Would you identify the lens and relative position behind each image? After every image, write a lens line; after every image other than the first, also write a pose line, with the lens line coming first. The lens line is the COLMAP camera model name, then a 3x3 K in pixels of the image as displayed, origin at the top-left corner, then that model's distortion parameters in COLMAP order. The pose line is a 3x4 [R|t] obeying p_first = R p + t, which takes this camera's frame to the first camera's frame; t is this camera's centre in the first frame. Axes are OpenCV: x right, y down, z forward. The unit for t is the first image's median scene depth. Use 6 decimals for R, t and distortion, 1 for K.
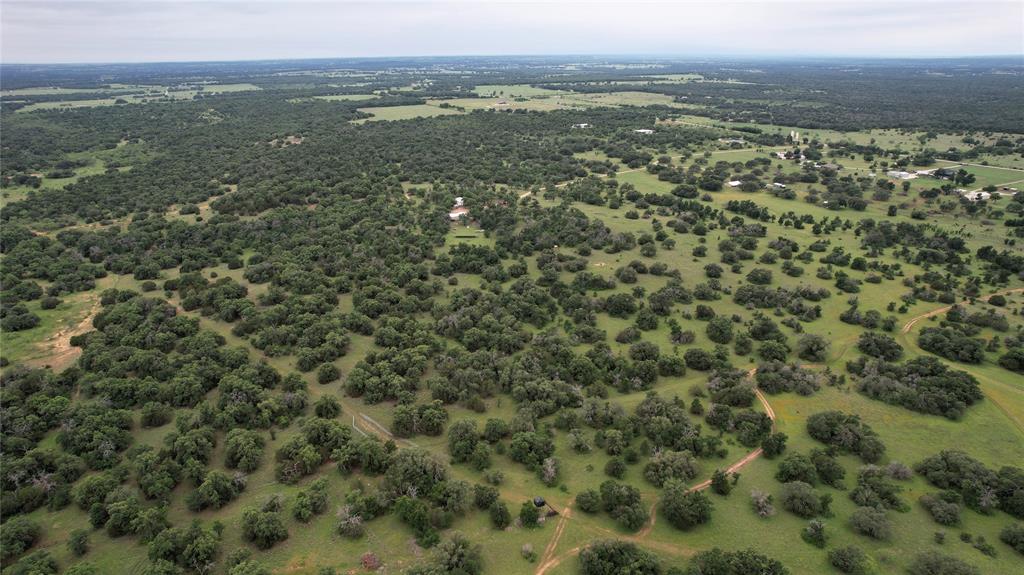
lens RADIAL K [[663.4, 0, 511.6], [0, 663.4, 288.1], [0, 0, 1]] dist [-0.067903, 0.062233]
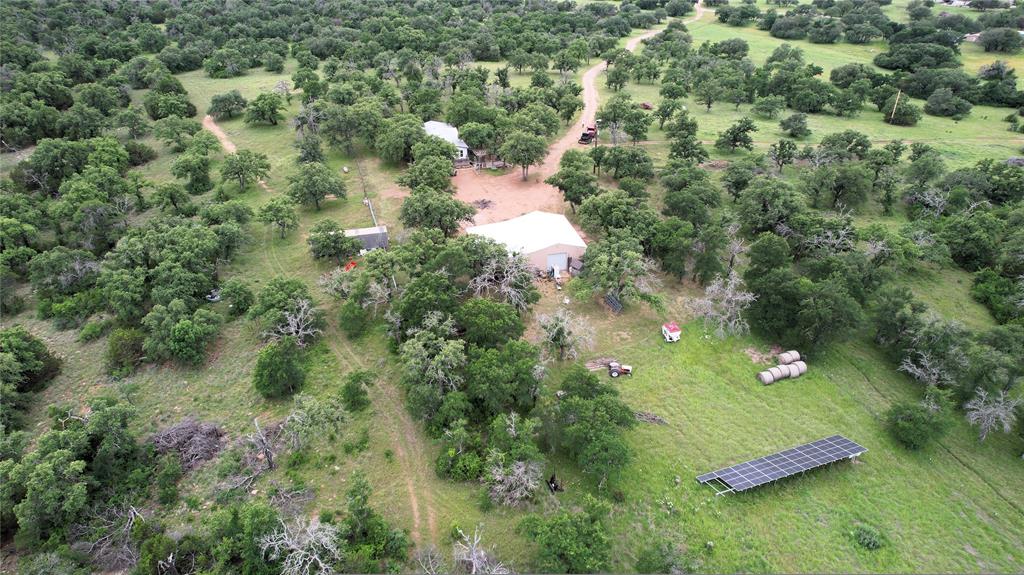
lens RADIAL K [[663.4, 0, 514.7], [0, 663.4, 289.0], [0, 0, 1]] dist [-0.067903, 0.062233]
pose [[0.953985, -0.146550, 0.261603, -0.108874], [0.095925, 0.975740, 0.196799, -0.105214], [-0.284097, -0.162649, 0.944899, 0.636461]]
